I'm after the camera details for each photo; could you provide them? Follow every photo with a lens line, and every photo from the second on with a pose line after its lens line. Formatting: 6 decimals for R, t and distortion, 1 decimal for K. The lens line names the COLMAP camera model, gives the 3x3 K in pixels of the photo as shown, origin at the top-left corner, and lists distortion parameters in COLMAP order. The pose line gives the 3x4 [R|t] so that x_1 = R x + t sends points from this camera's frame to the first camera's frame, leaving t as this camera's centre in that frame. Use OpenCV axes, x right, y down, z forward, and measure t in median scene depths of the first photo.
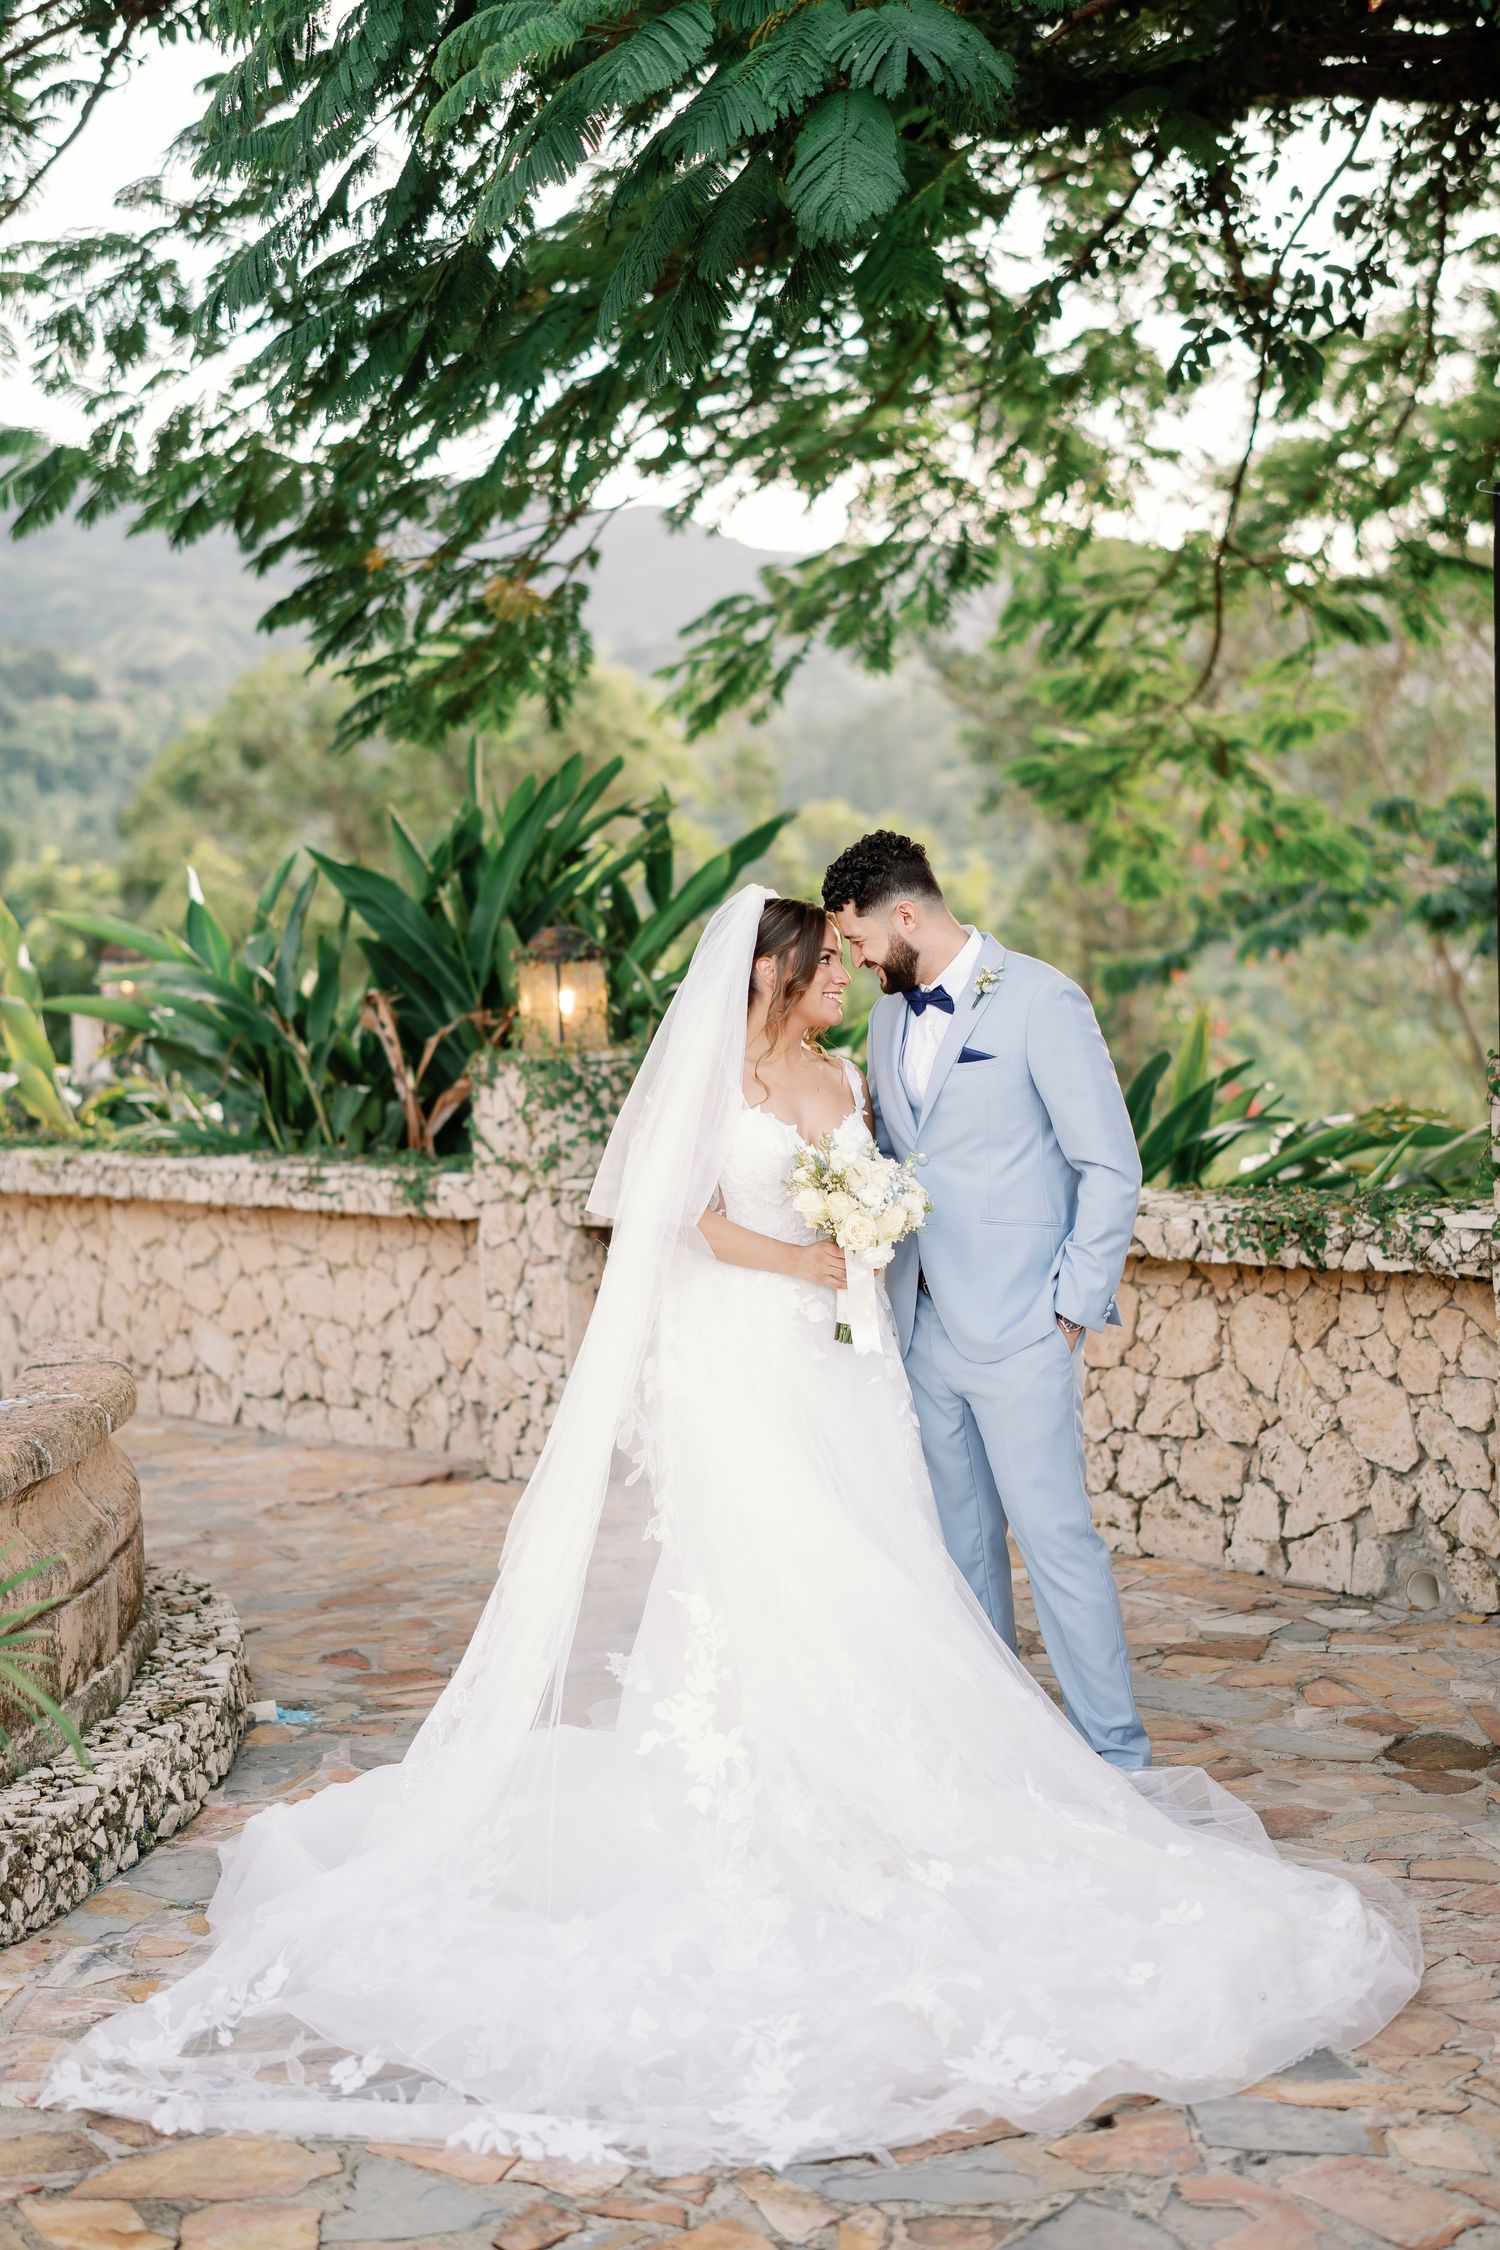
lens RADIAL K [[3293.4, 0, 796.8], [0, 3293.4, 1074.1], [0, 0, 1]] dist [0.191658, 0.000714]
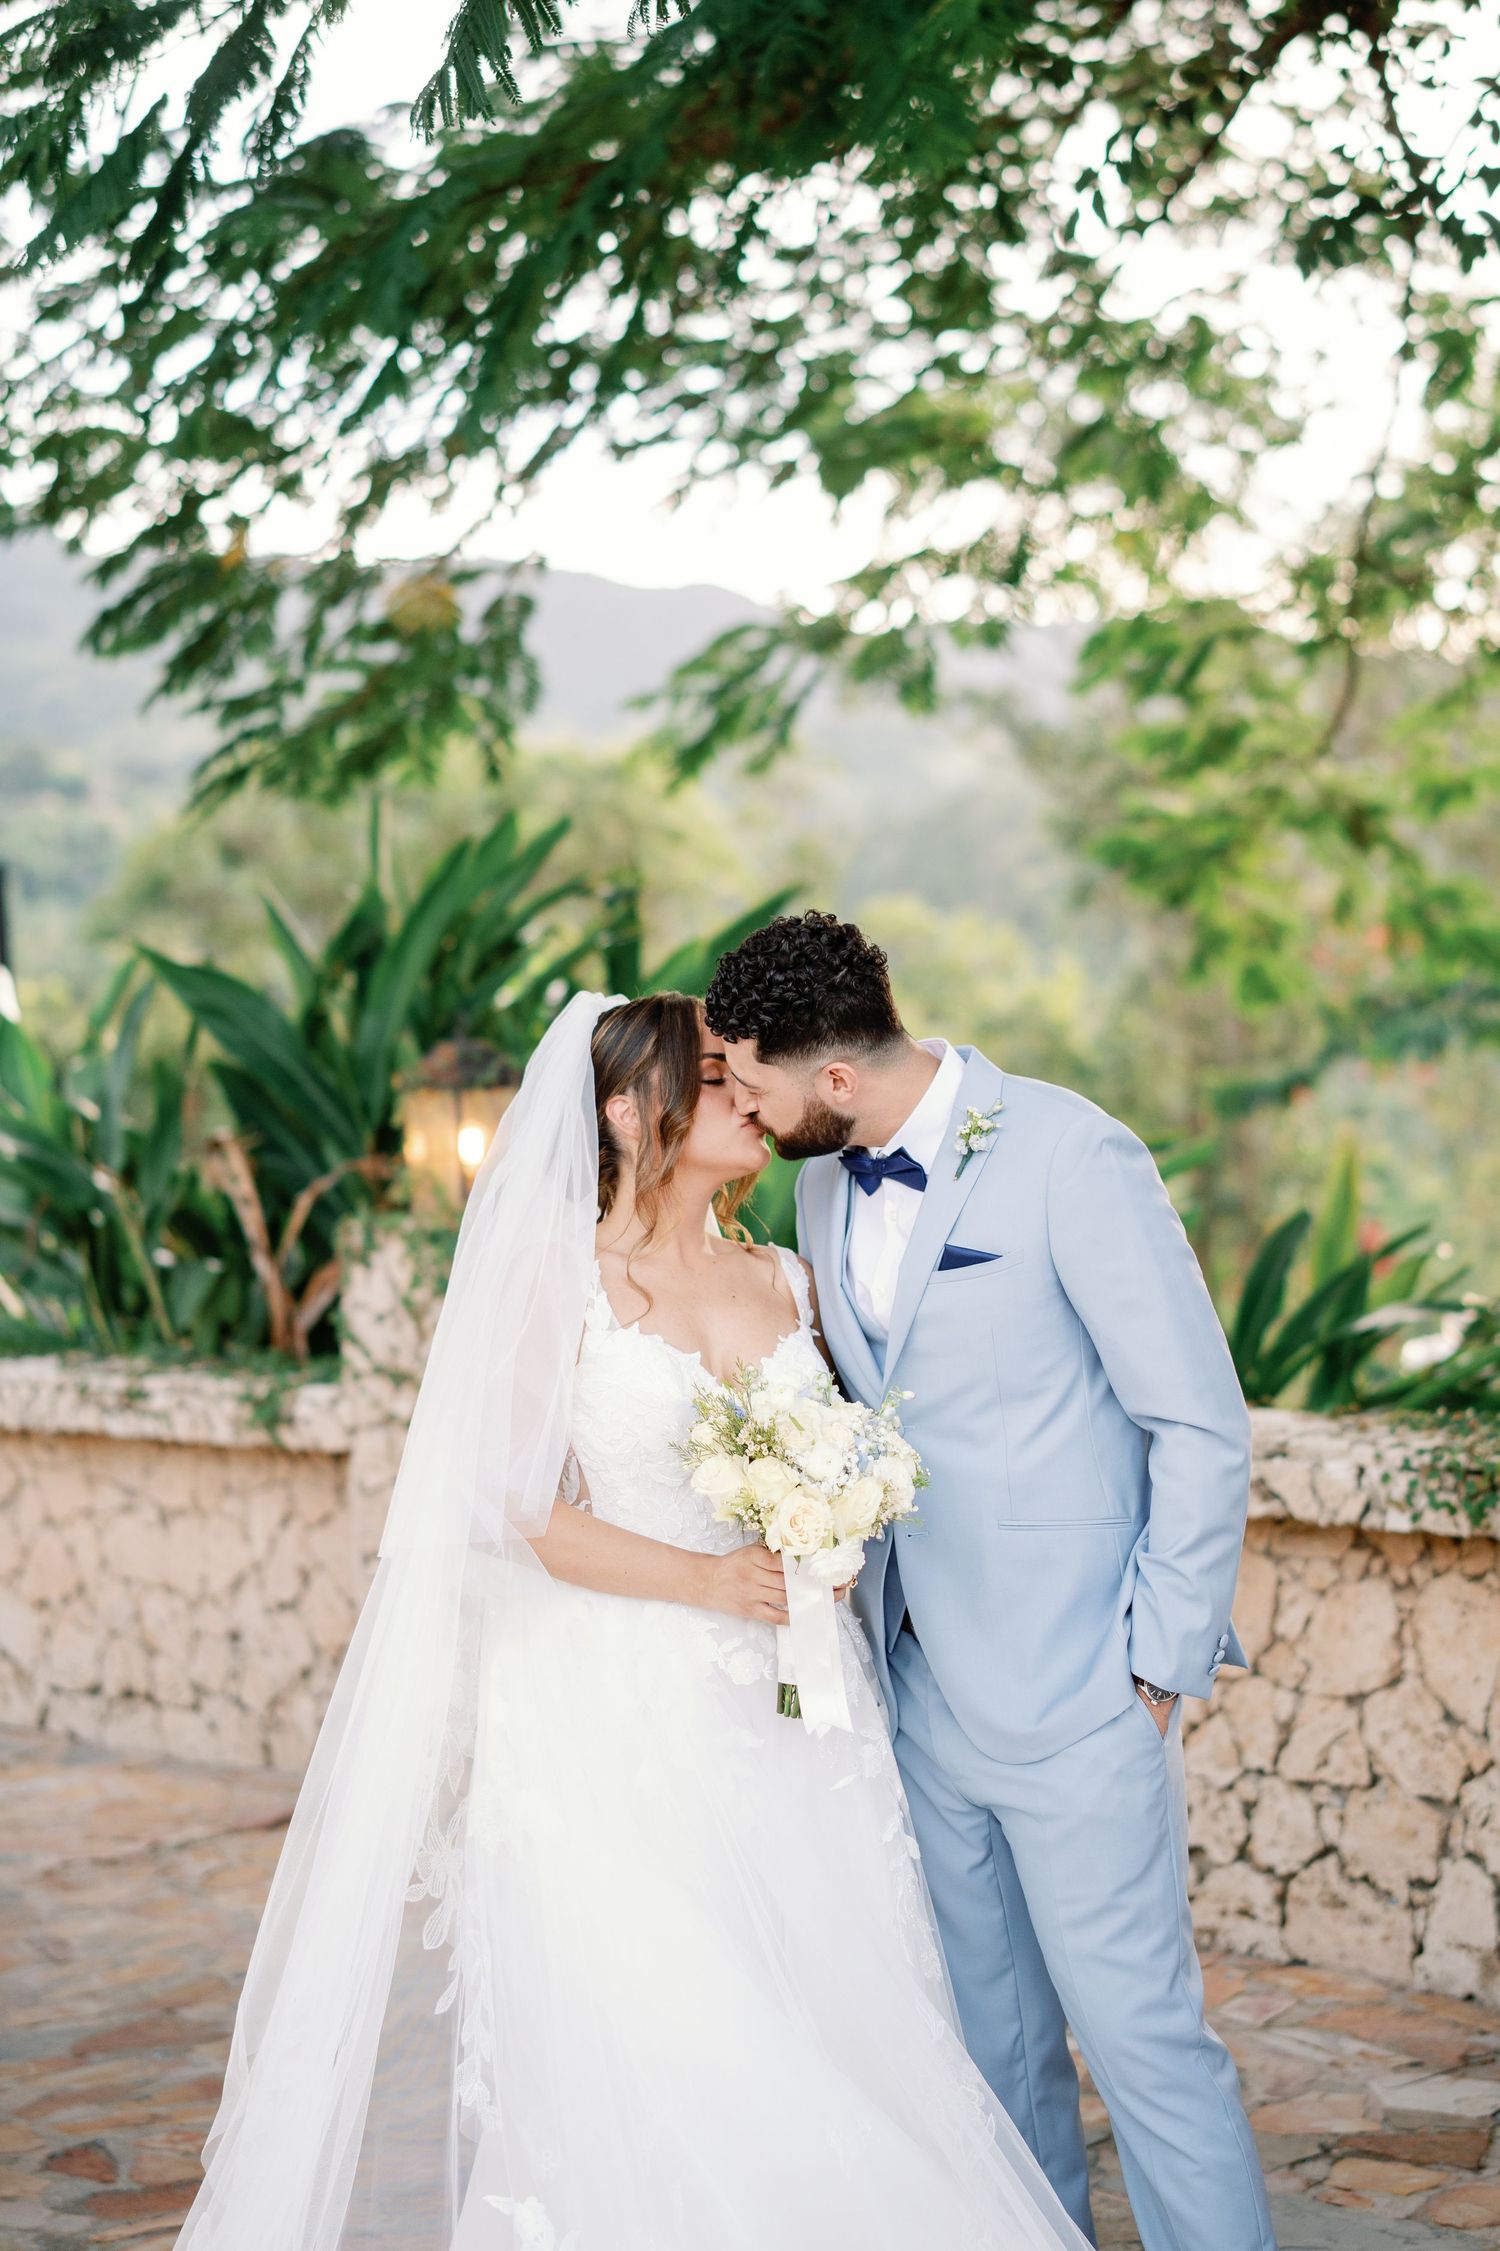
lens RADIAL K [[3576.5, 0, 873.6], [0, 3576.5, 1042.0], [0, 0, 1]] dist [0.201121, 0.012523]
pose [[0.999949, -0.009966, -0.001545, 0.019327], [0.009886, 0.998925, -0.045286, -0.008318], [0.001994, 0.045268, 0.998973, 0.218504]]
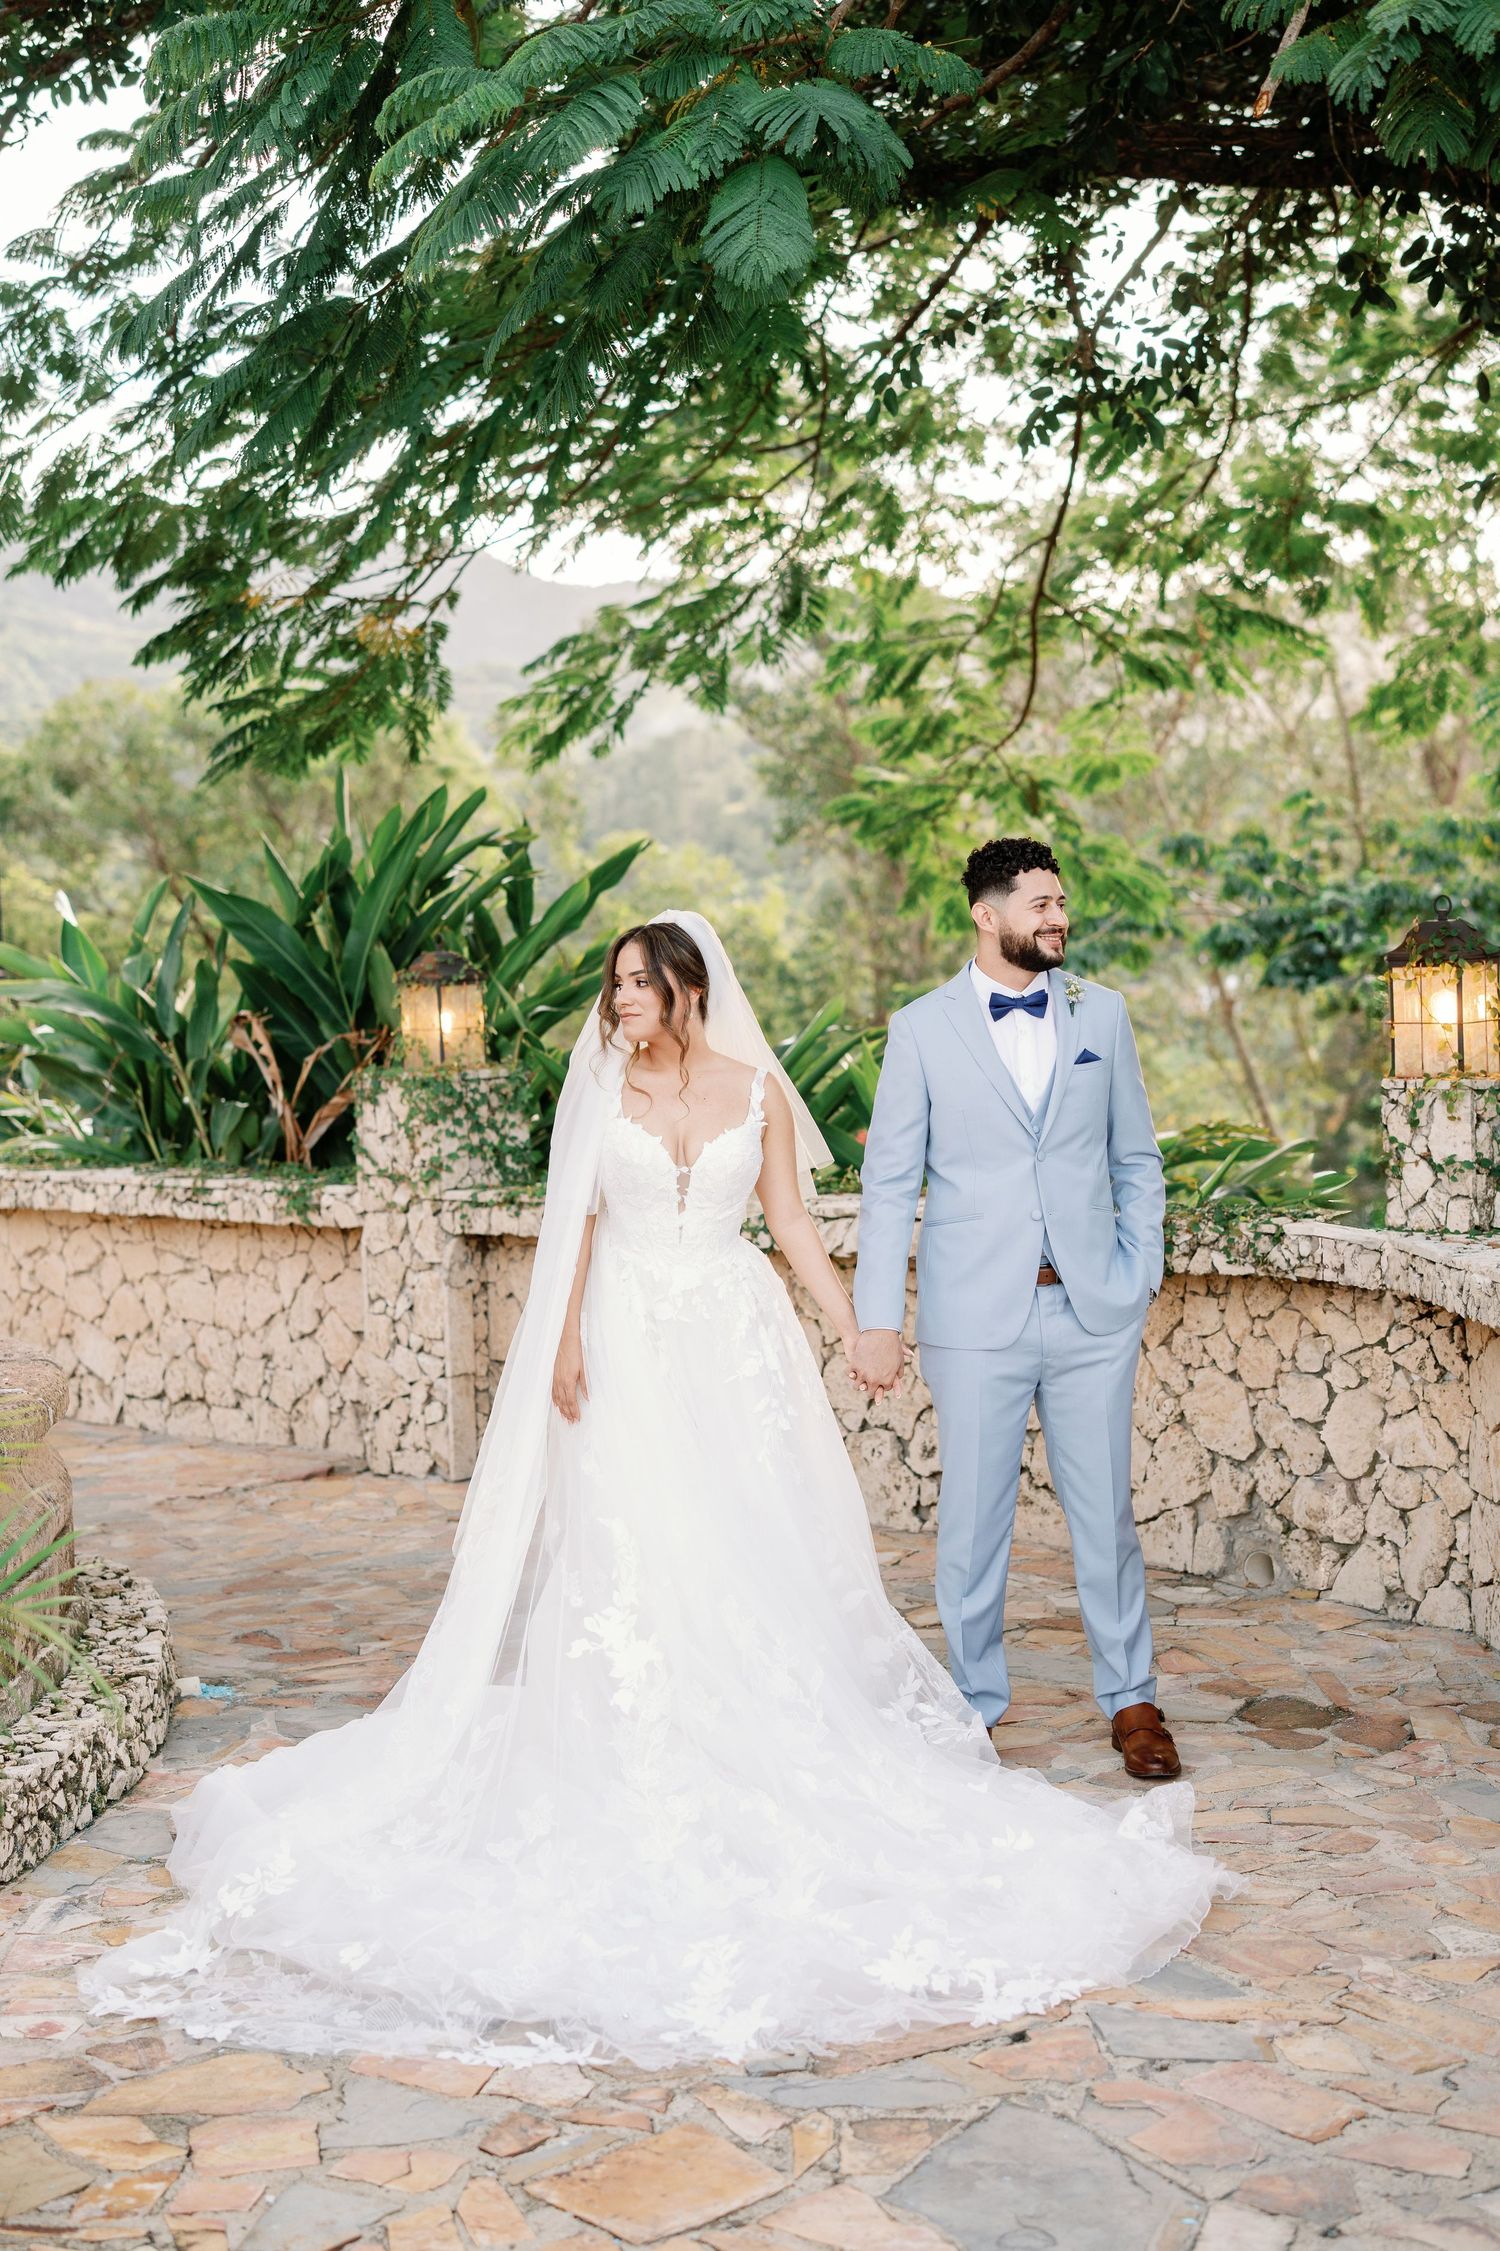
lens RADIAL K [[3196.4, 0, 750.0], [0, 3196.4, 1125.5], [0, 0, 1]] dist [0.191142, -0.033742]
pose [[0.998479, 0.003305, 0.055026, -0.029214], [-0.003824, 0.999949, 0.009333, 0.001103], [-0.054993, -0.009529, 0.998441, -0.030803]]
